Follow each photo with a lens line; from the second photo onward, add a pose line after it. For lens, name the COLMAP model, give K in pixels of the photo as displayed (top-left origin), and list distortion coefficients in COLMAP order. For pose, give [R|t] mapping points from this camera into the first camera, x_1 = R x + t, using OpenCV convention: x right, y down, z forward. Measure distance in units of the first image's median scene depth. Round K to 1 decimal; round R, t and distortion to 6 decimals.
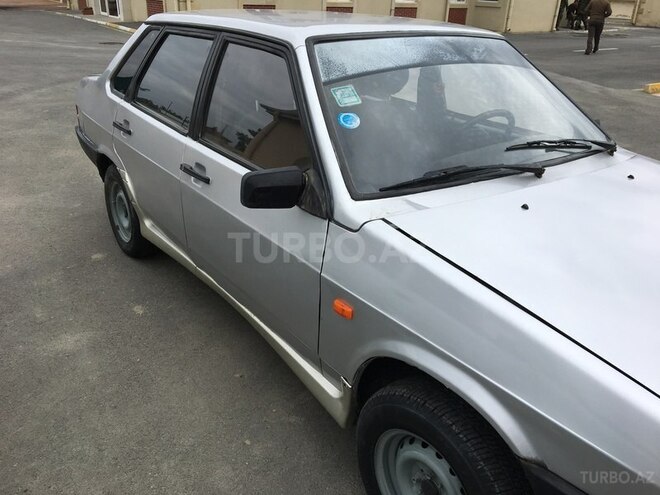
lens RADIAL K [[563.9, 0, 330.0], [0, 563.9, 247.5], [0, 0, 1]] dist [0.090736, -0.113834]
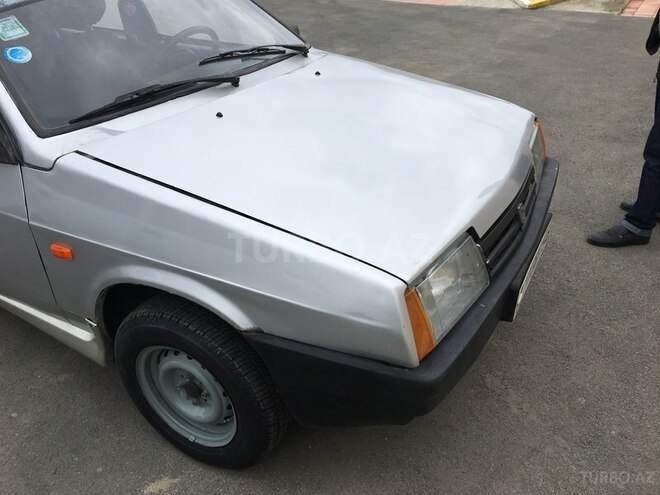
lens RADIAL K [[563.9, 0, 330.0], [0, 563.9, 247.5], [0, 0, 1]] dist [0.090736, -0.113834]
pose [[0.910758, -0.255174, 0.324663, 0.113293], [0.216839, 0.964633, 0.149882, 0.049379], [-0.351427, -0.066106, 0.933879, -0.075233]]
